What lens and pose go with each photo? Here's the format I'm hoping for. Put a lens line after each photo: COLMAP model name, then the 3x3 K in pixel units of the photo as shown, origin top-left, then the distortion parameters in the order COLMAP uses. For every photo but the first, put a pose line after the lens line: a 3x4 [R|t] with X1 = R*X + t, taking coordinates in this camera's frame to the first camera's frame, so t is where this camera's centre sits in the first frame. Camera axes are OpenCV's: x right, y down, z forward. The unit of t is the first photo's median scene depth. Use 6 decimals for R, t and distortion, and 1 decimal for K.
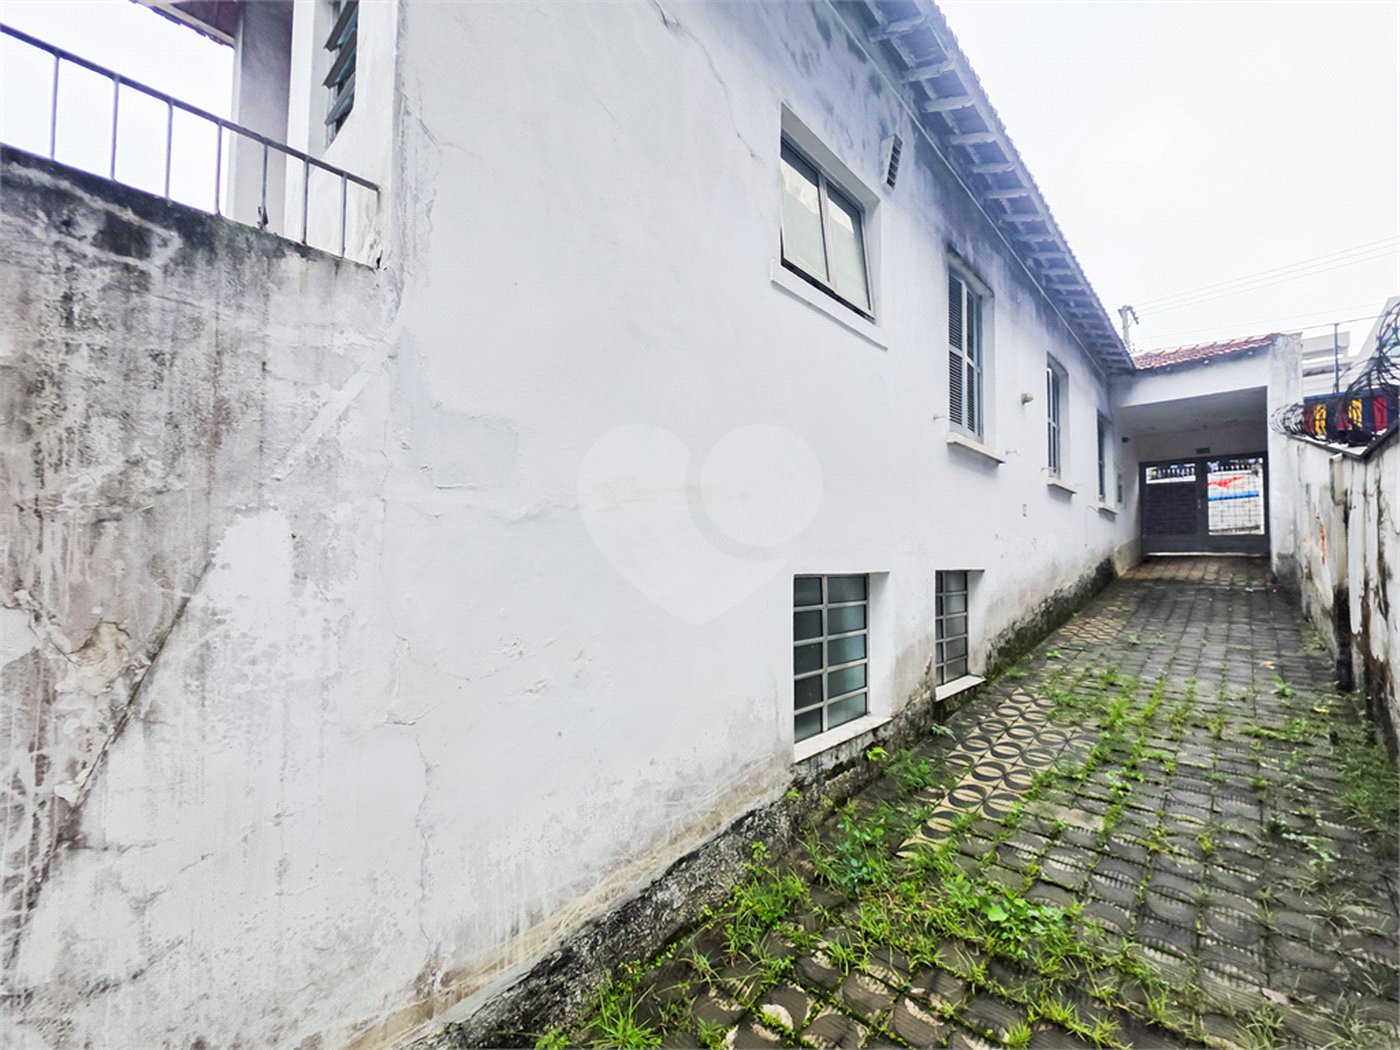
lens RADIAL K [[601.1, 0, 705.0], [0, 601.1, 543.3], [0, 0, 1]] dist [0.002270, 0.000330]
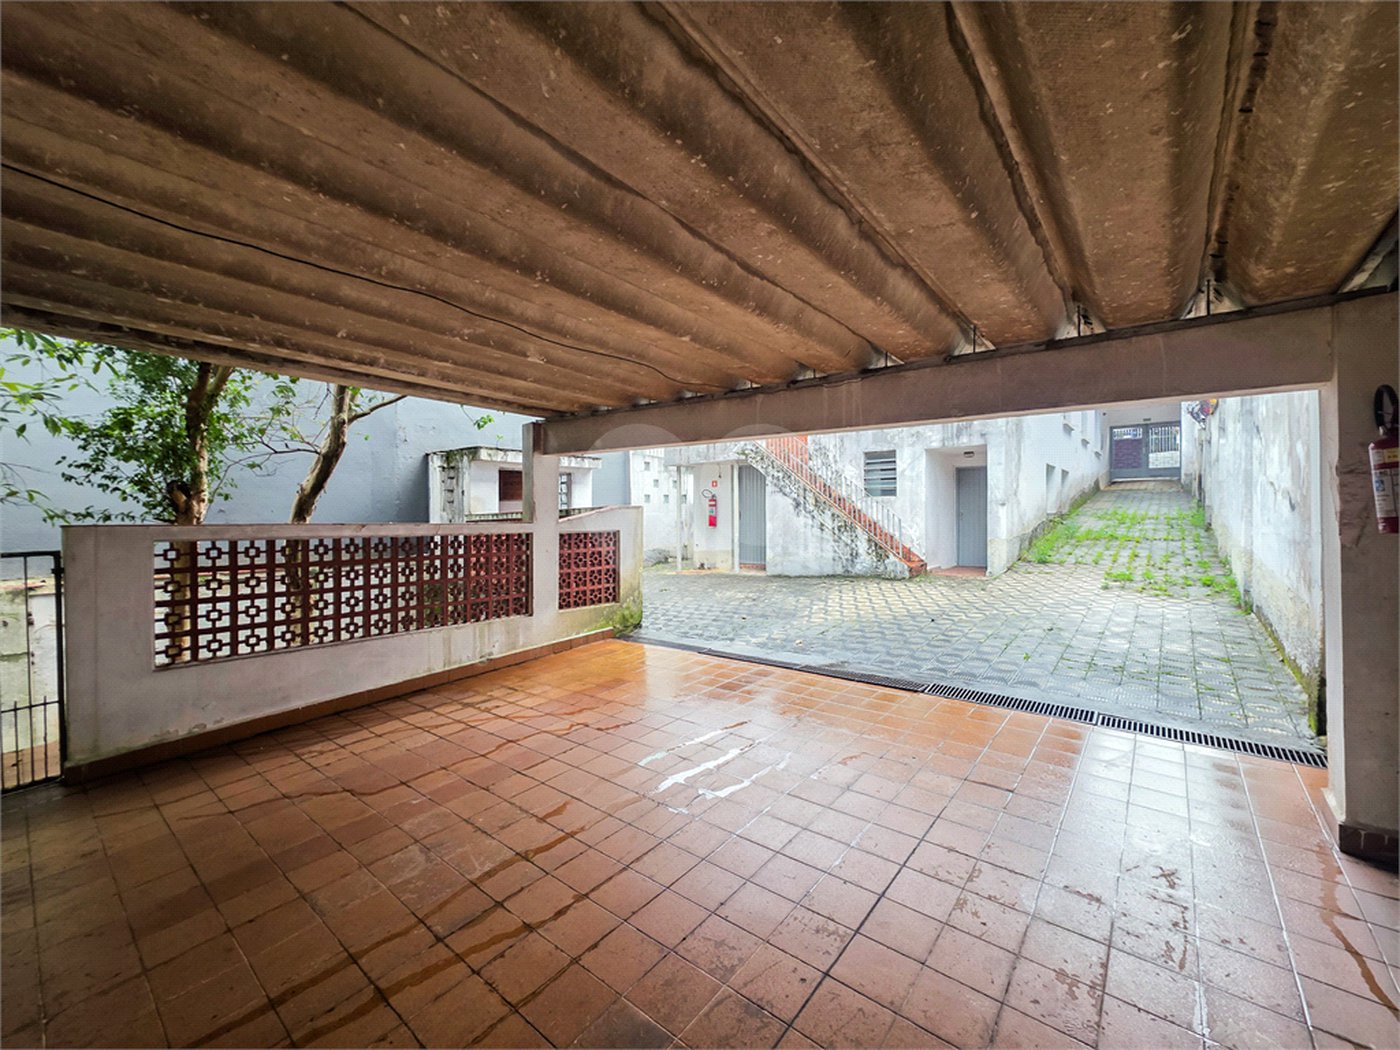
lens RADIAL K [[576.1, 0, 669.5], [0, 576.1, 523.3], [0, 0, 1]] dist [-0.002096, 0.000149]
pose [[0.999893, -0.007879, 0.012360, -0.787944], [0.007372, 0.999150, 0.040553, 0.093333], [-0.012669, -0.040458, 0.999101, -0.898030]]
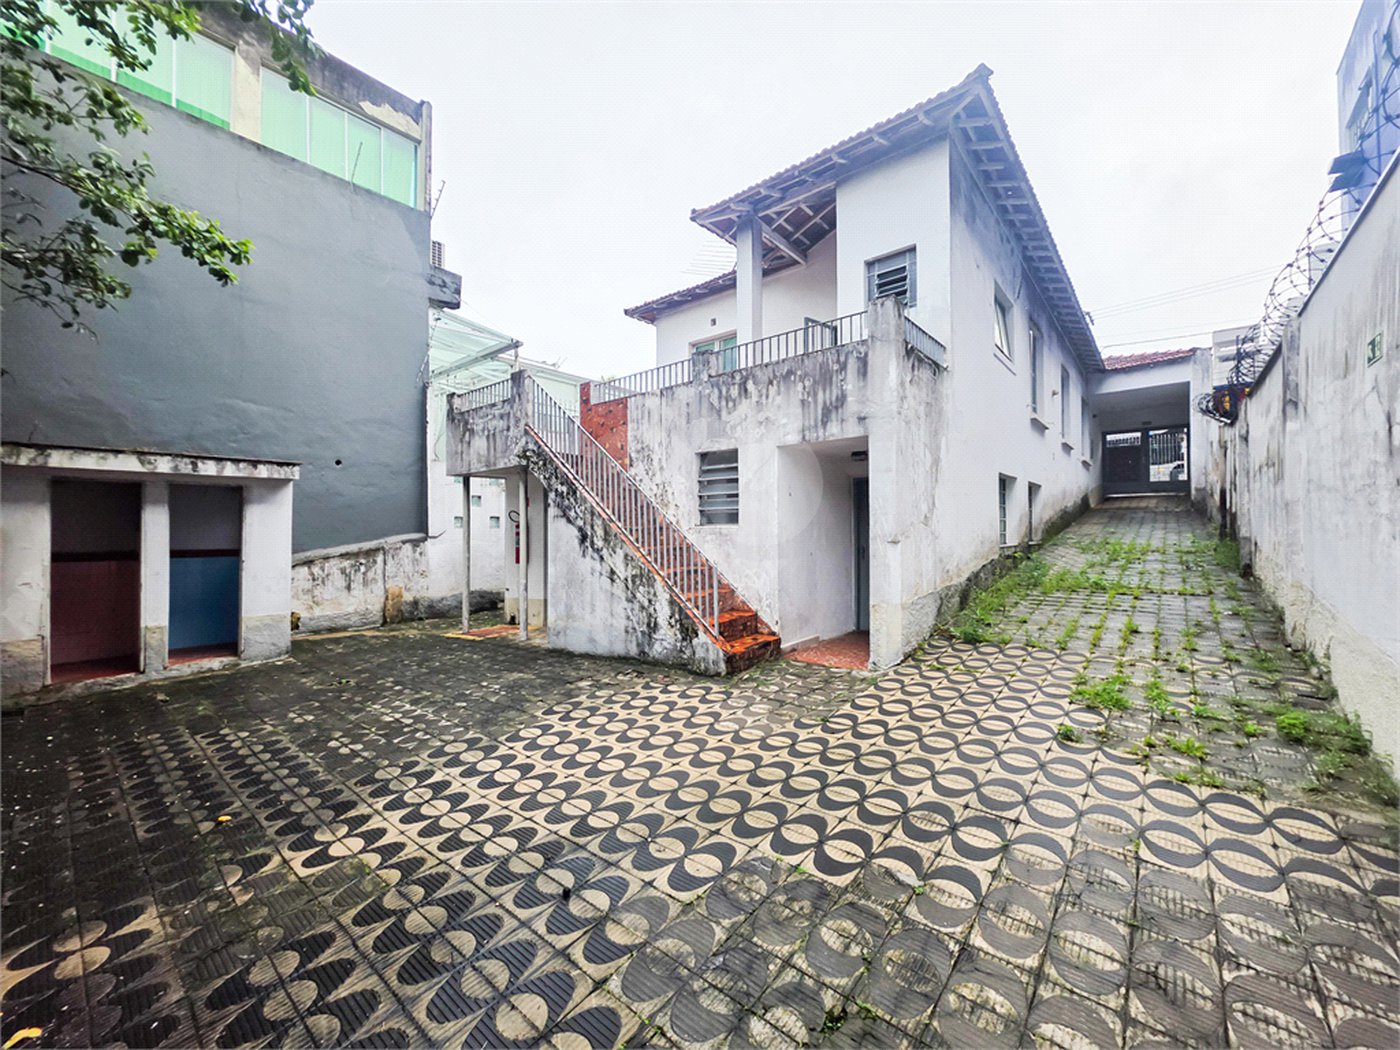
lens RADIAL K [[559.5, 0, 682.5], [0, 559.5, 529.2], [0, 0, 1]] dist [-0.002228, 0.000713]
pose [[0.999892, -0.007180, 0.012806, -0.417853], [0.006832, 0.999612, 0.026993, 0.076962], [-0.012995, -0.026902, 0.999554, -0.455687]]
